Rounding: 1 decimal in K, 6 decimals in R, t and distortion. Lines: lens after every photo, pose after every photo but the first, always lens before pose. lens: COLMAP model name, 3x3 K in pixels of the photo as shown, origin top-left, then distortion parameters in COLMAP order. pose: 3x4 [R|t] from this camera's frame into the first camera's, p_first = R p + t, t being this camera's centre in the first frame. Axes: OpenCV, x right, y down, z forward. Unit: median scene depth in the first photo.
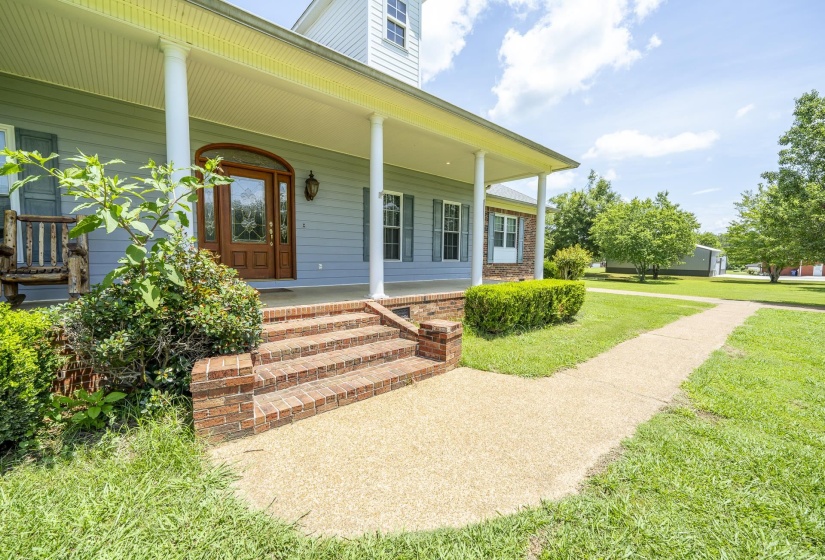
lens RADIAL K [[337.8, 0, 414.8], [0, 337.8, 280.1], [0, 0, 1]] dist [-0.003140, -0.000385]
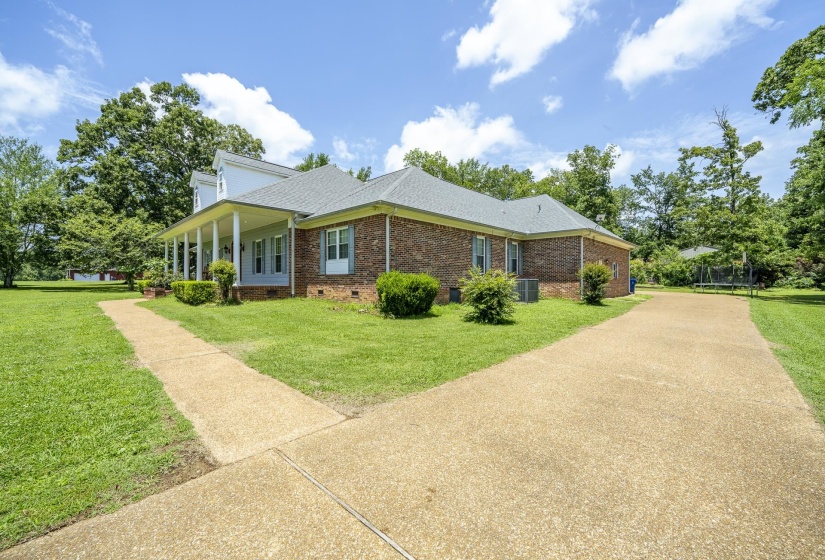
lens RADIAL K [[337.9, 0, 410.9], [0, 337.9, 282.5], [0, 0, 1]] dist [-0.000976, -0.000040]
pose [[0.081883, -0.007731, -0.996612, 1.121369], [-0.063722, 0.997883, -0.012976, -0.022583], [0.994603, 0.064569, 0.081217, 0.976292]]
